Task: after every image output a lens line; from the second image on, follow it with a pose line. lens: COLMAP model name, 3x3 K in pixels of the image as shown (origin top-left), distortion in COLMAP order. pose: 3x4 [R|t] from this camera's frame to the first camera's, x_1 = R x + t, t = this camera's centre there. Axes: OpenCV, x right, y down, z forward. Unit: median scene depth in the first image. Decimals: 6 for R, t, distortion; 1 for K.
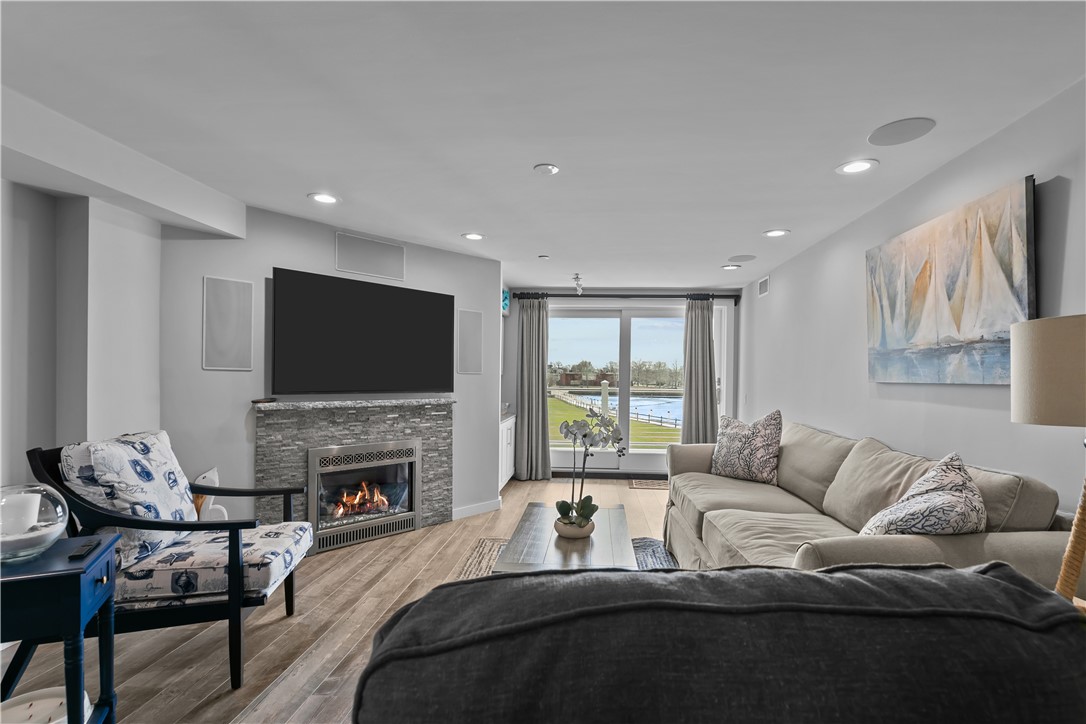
lens RADIAL K [[530.3, 0, 553.2], [0, 530.3, 383.3], [0, 0, 1]] dist [-0.000890, -0.000351]
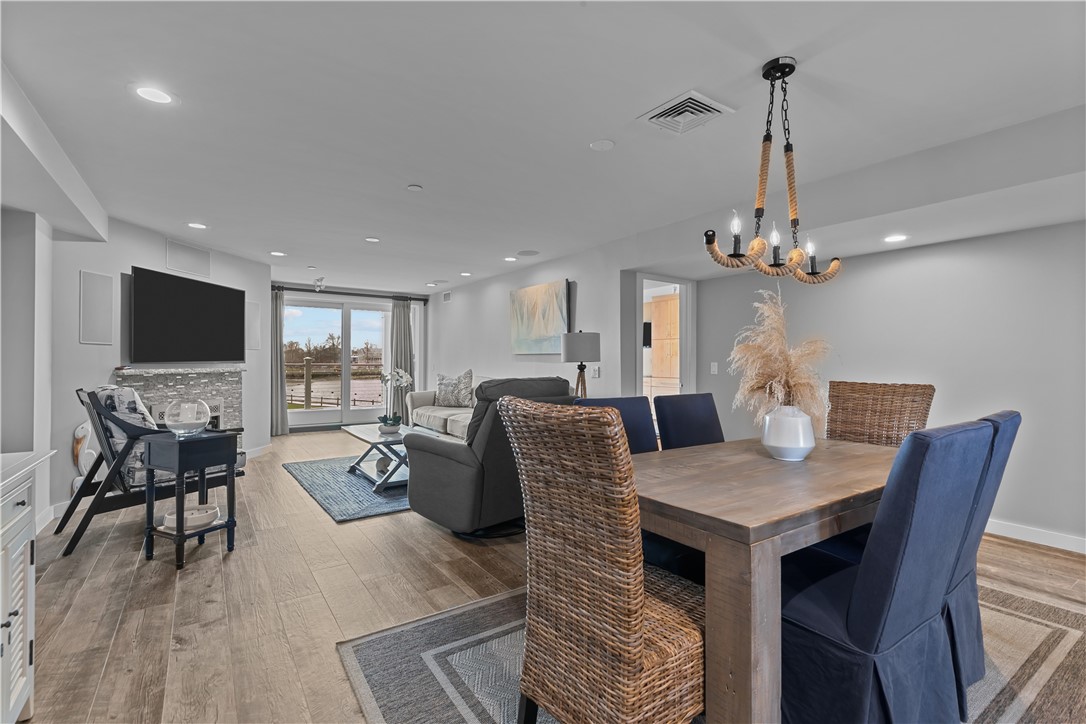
lens RADIAL K [[502.7, 0, 546.1], [0, 502.7, 359.5], [0, 0, 1]] dist [0.002656, -0.000084]
pose [[0.784175, -0.005054, 0.620520, -0.481142], [0.010106, 0.999938, -0.004627, 0.027173], [-0.620458, 0.009900, 0.784177, -0.581615]]
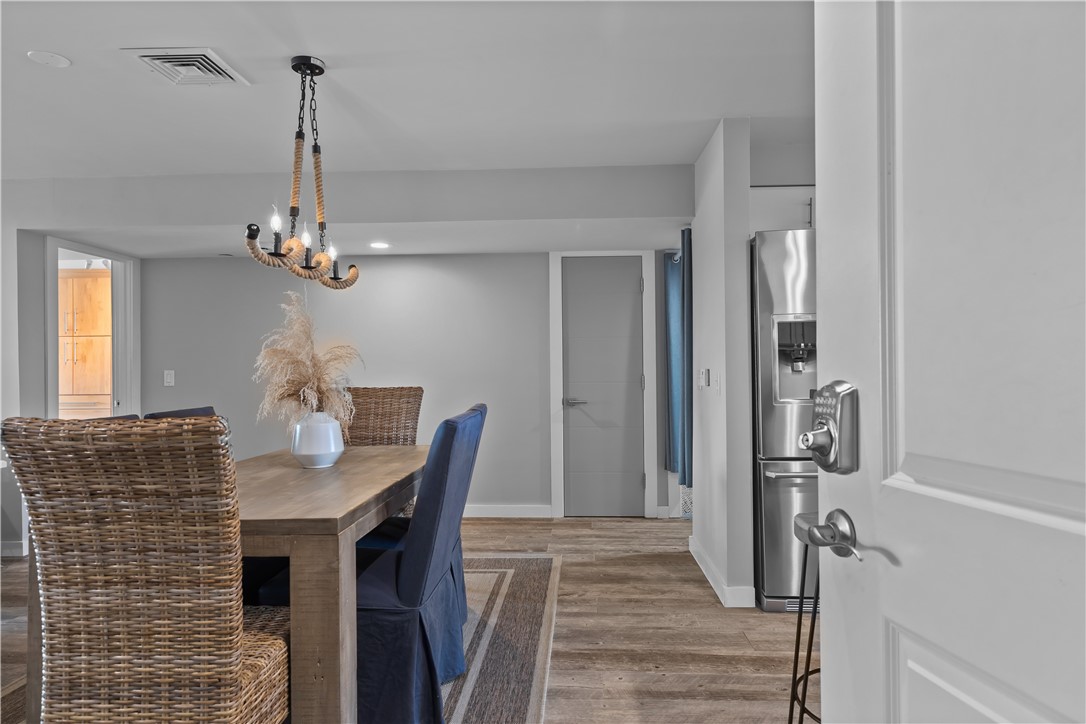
lens RADIAL K [[662.6, 0, 543.0], [0, 662.6, 362.0], [0, 0, 1]] dist [-0.000326, 0.000272]
pose [[-0.003547, -0.002872, 0.999990, -0.640076], [0.017895, 0.999836, 0.002935, 0.026477], [-0.999834, 0.017906, -0.003495, -0.553281]]
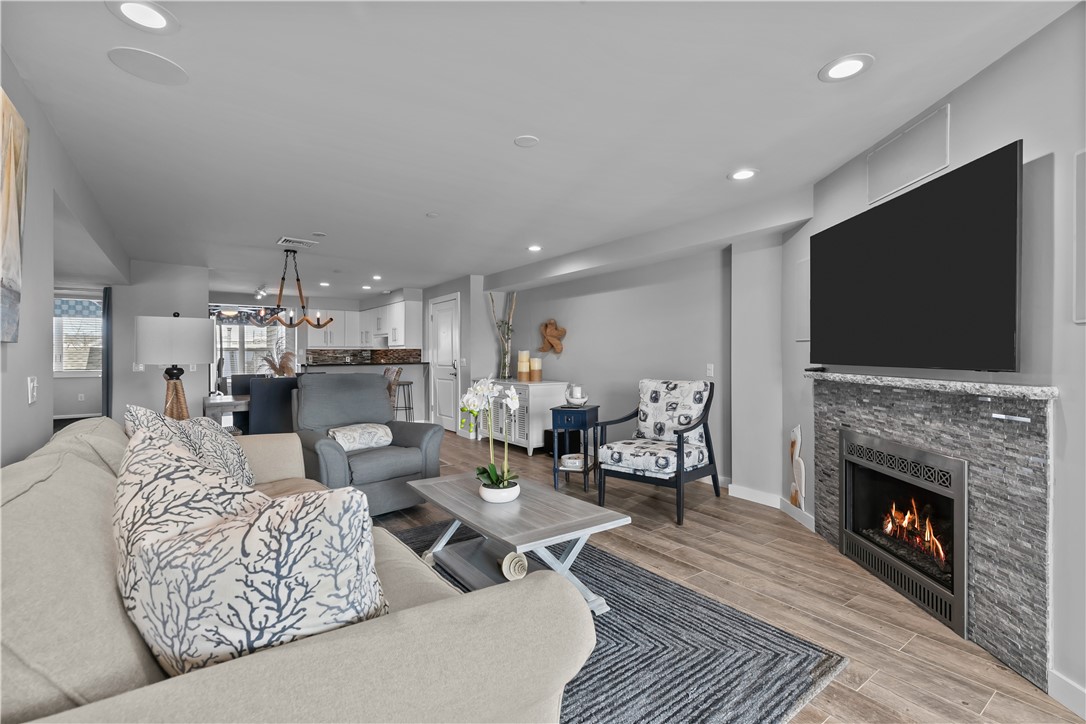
lens RADIAL K [[479.3, 0, 543.0], [0, 479.3, 362.0], [0, 0, 1]] dist [0.001516, 0.000113]
pose [[-0.753889, 0.004304, -0.656987, 0.440247], [-0.009868, 0.999792, 0.017874, 0.007004], [0.656927, 0.019958, -0.753690, 1.315076]]
